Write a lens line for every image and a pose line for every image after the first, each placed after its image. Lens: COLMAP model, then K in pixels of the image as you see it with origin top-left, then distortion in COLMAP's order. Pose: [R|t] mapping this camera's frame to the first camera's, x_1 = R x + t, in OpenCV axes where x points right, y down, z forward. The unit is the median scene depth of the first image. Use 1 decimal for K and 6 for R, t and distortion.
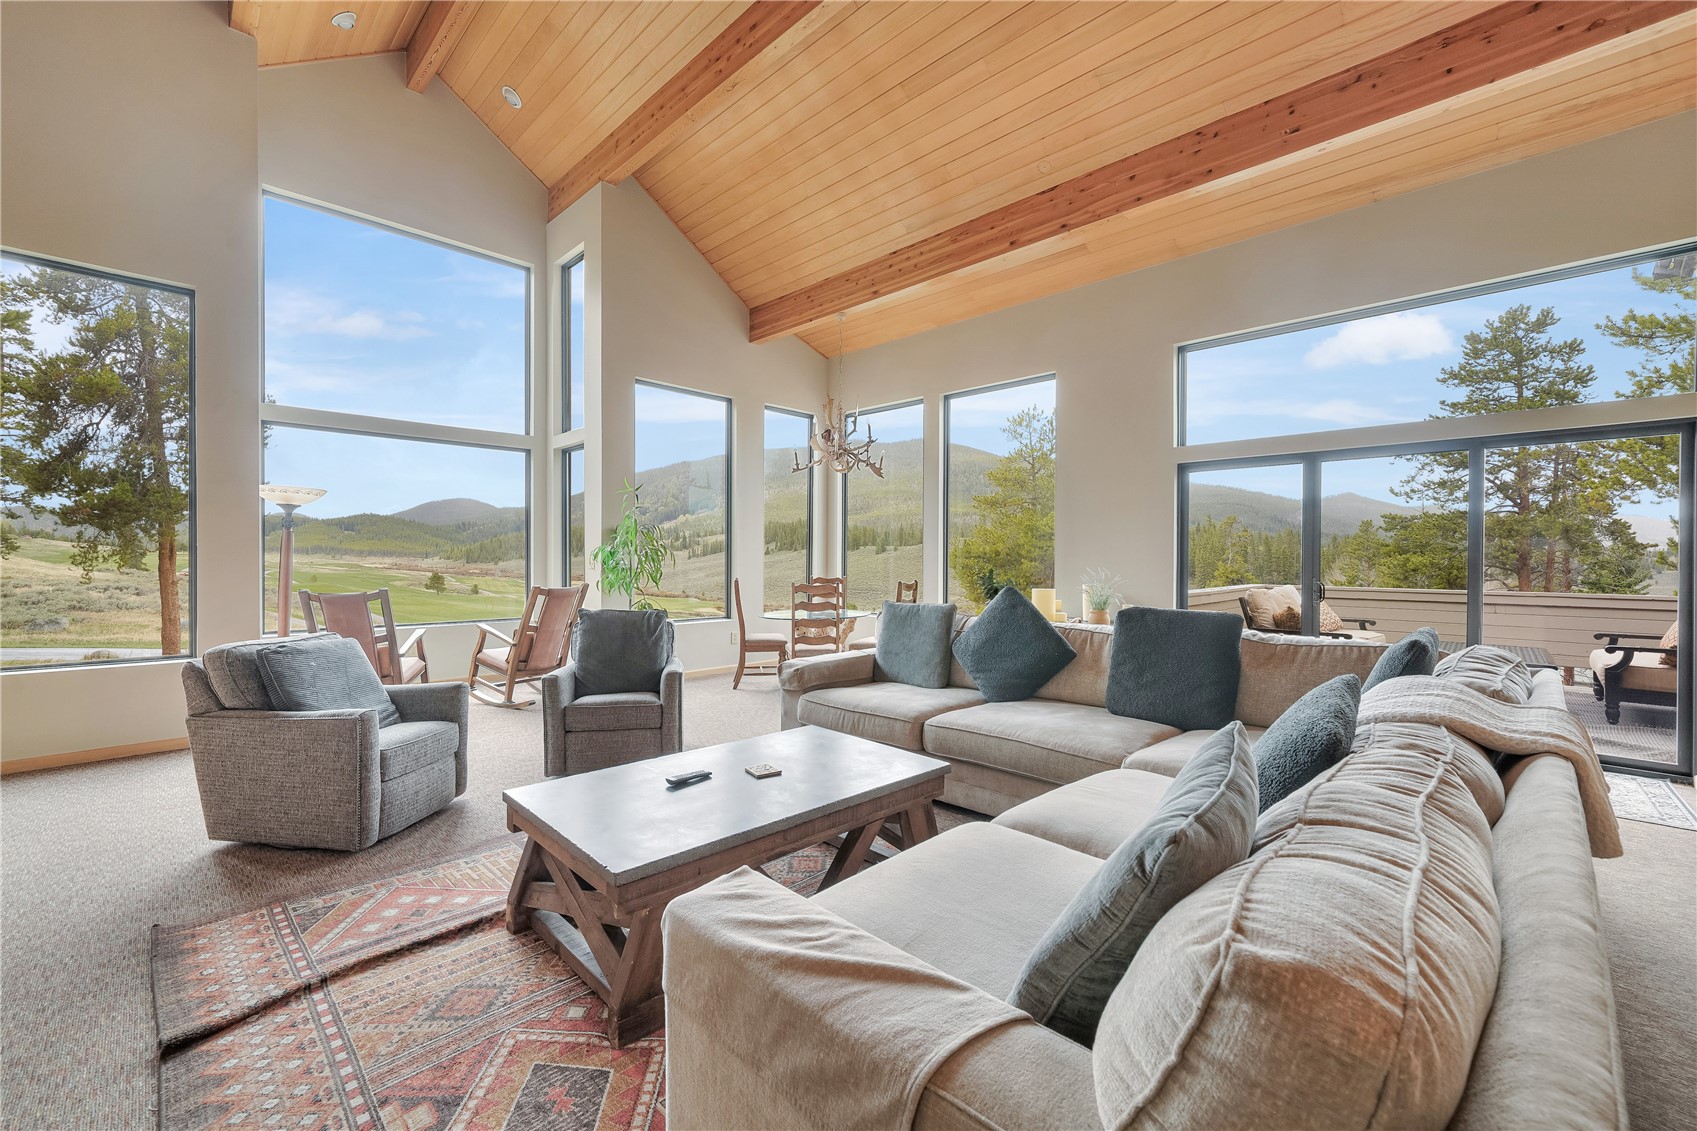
lens RADIAL K [[708.9, 0, 839.6], [0, 708.9, 561.0], [0, 0, 1]] dist [0.007272, -0.000228]
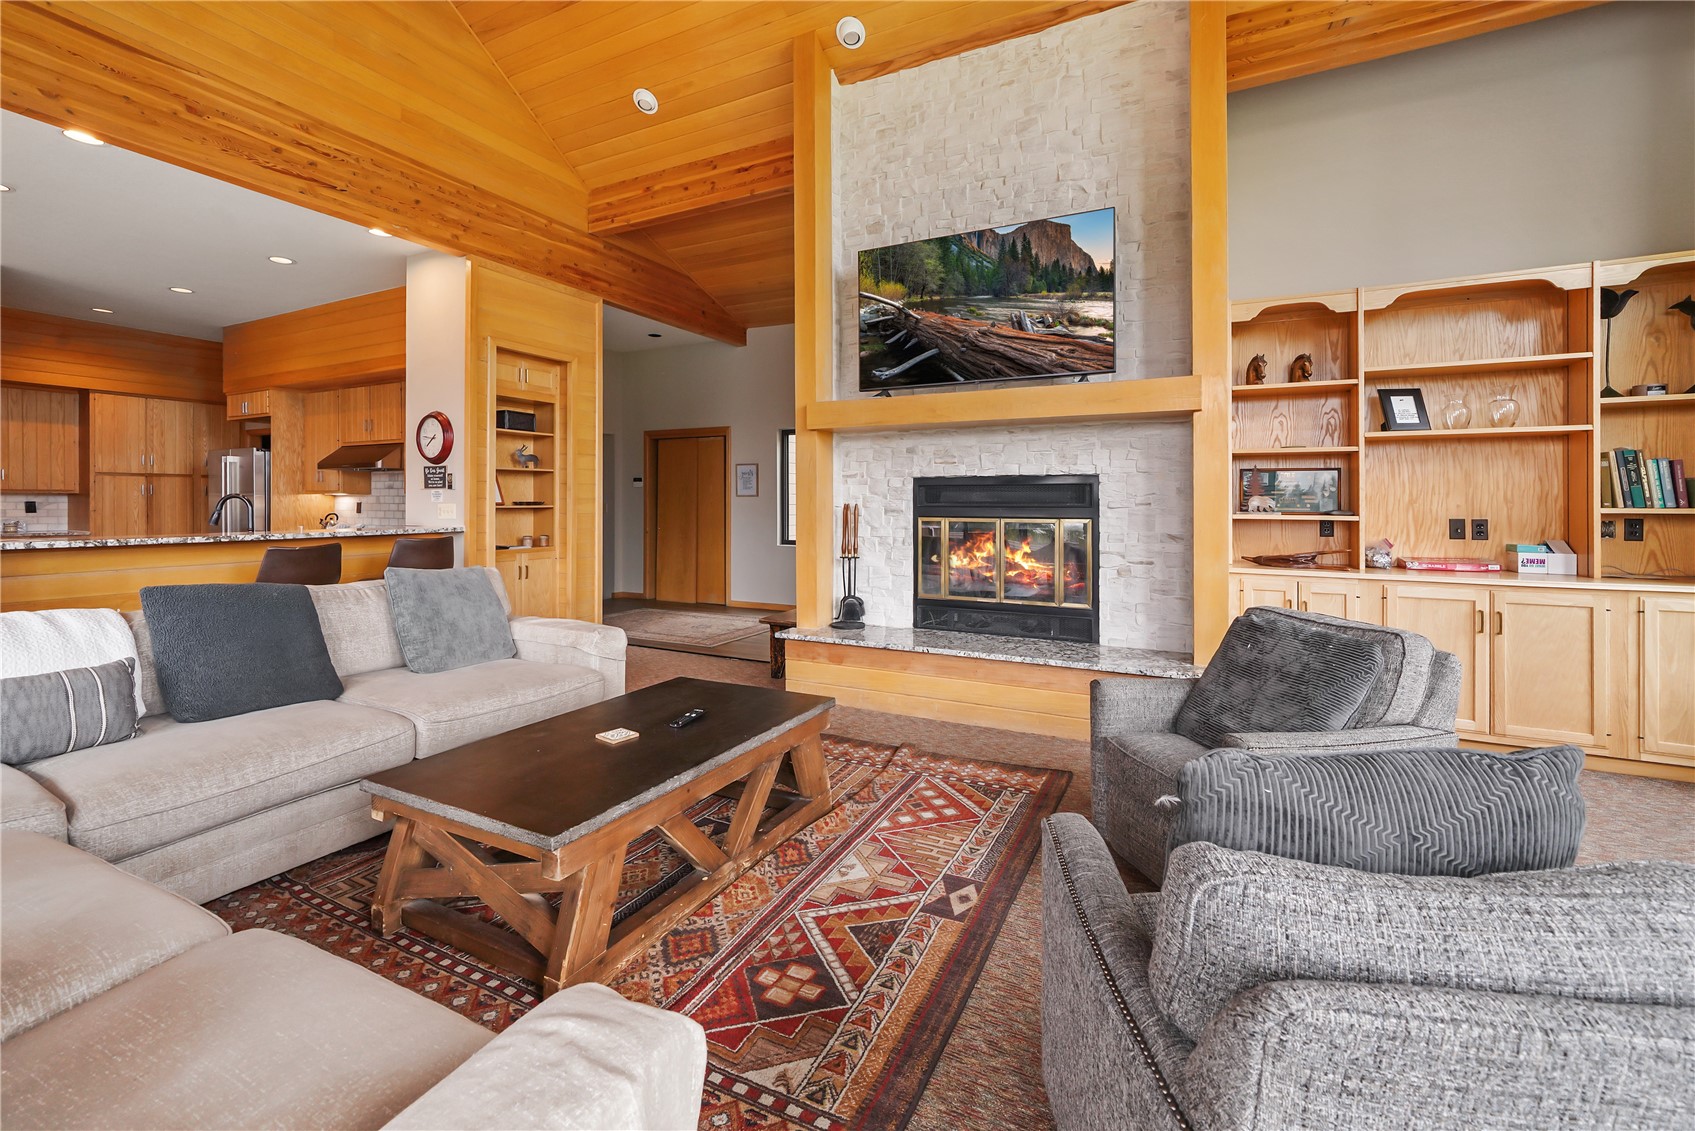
lens RADIAL K [[722.2, 0, 845.4], [0, 722.2, 496.1], [0, 0, 1]] dist [0.002730, 0.000069]
pose [[-0.953008, -0.009740, -0.302788, -0.011140], [-0.007479, 0.999935, -0.008627, -0.001017], [0.302852, -0.005957, -0.953019, 0.219350]]
